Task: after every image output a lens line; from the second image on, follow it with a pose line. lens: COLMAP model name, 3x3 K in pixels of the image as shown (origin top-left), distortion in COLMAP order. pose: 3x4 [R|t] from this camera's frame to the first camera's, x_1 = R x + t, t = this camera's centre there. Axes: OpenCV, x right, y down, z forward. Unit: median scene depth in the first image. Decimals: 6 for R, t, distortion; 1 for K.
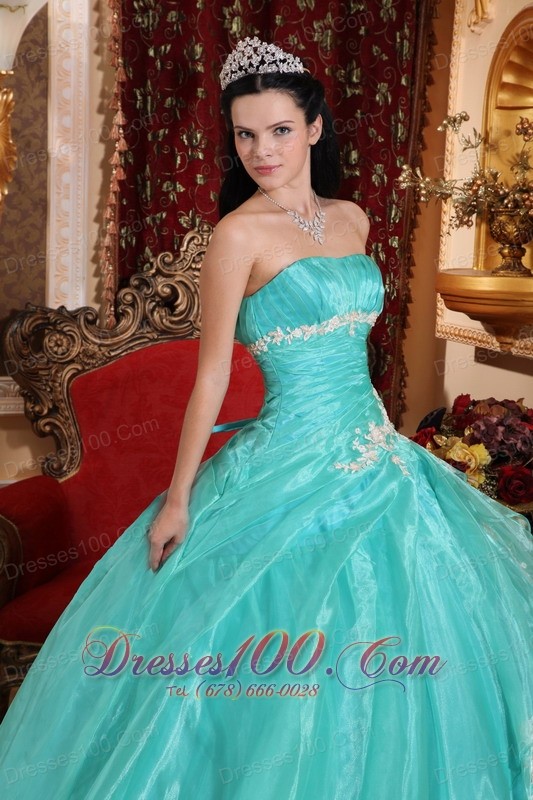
lens RADIAL K [[1753.8, 0, 258.3], [0, 1753.8, 419.5], [0, 0, 1]] dist [0.456018, 0.000000]
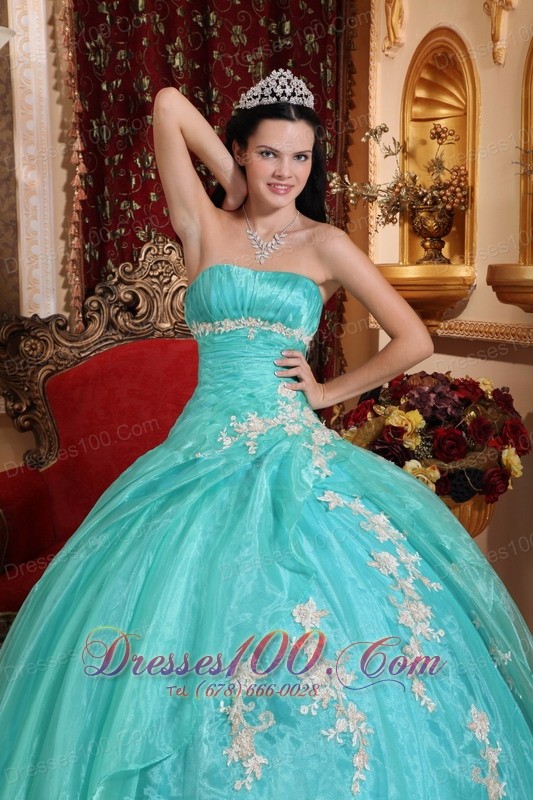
lens RADIAL K [[1471.4, 0, 260.7], [0, 1471.4, 416.0], [0, 0, 1]] dist [0.340601, 0.000000]
pose [[0.998368, -0.049916, 0.027727, 0.002008], [0.050582, 0.998435, -0.023873, 0.029376], [-0.026492, 0.025237, 0.999330, 0.060310]]
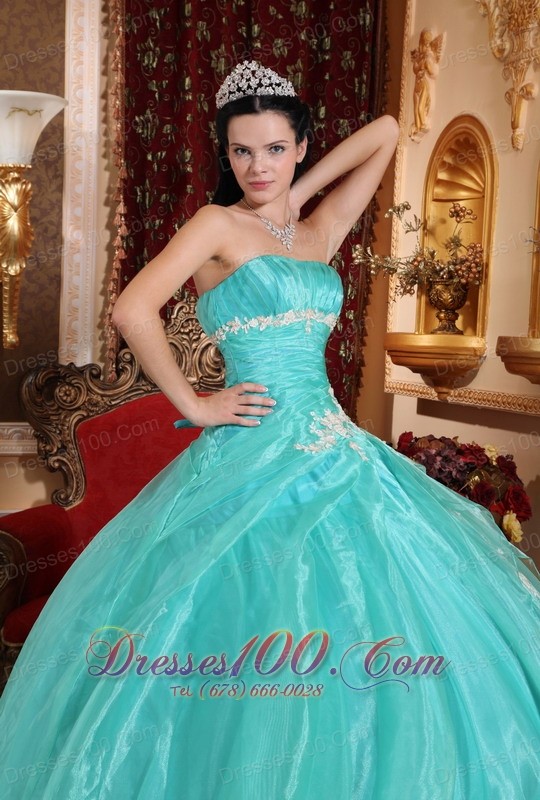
lens RADIAL K [[1290.4, 0, 263.1], [0, 1290.4, 426.4], [0, 0, 1]] dist [0.246415, 0.000000]
pose [[0.999982, 0.005706, 0.001816, 0.017082], [-0.005590, 0.998282, -0.058322, 0.029022], [-0.002145, 0.058311, 0.998296, 0.126899]]
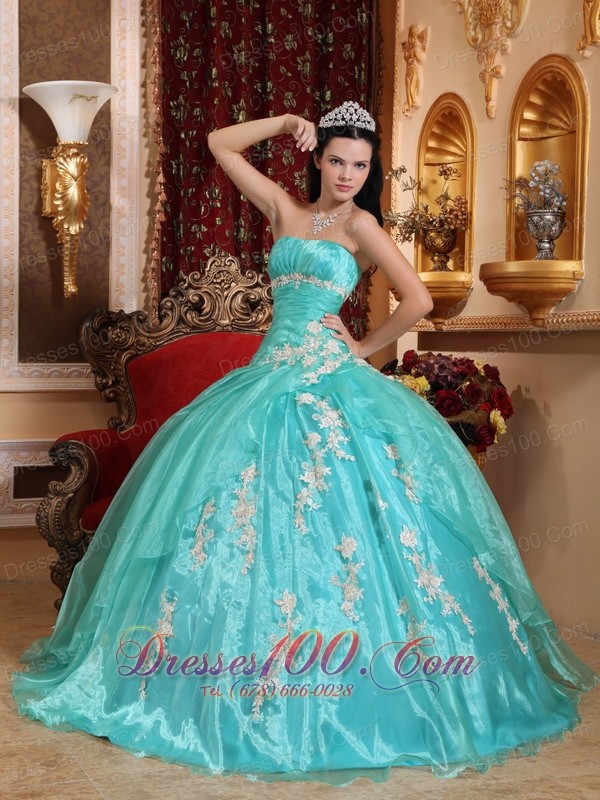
lens RADIAL K [[1445.6, 0, 288.6], [0, 1445.6, 382.1], [0, 0, 1]] dist [0.279334, 0.000000]
pose [[0.999278, -0.020543, 0.031958, -0.016815], [0.024132, 0.992923, -0.116284, 0.128039], [-0.029343, 0.116972, 0.992702, -0.132552]]
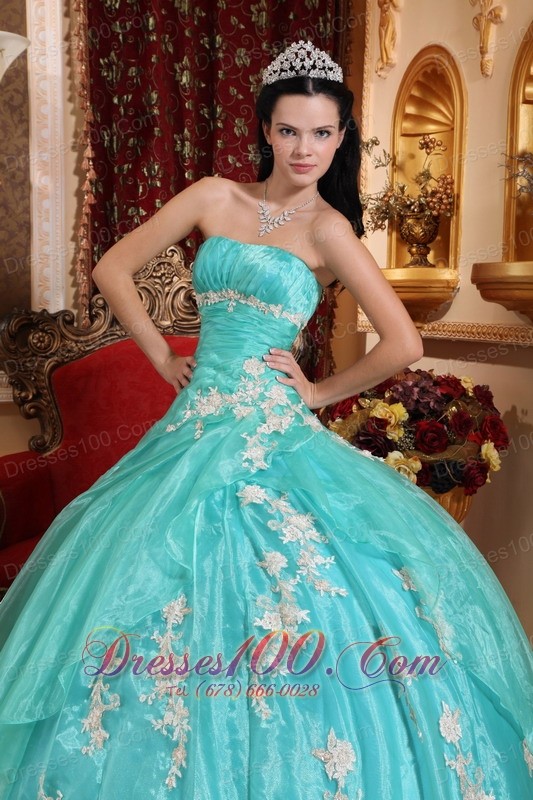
lens RADIAL K [[1220.8, 0, 258.8], [0, 1220.8, 414.7], [0, 0, 1]] dist [0.233359, 0.000000]
pose [[0.999501, -0.023791, 0.020796, 0.014583], [0.024601, 0.998912, -0.039620, 0.042941], [-0.019831, 0.040112, 0.998998, 0.170797]]
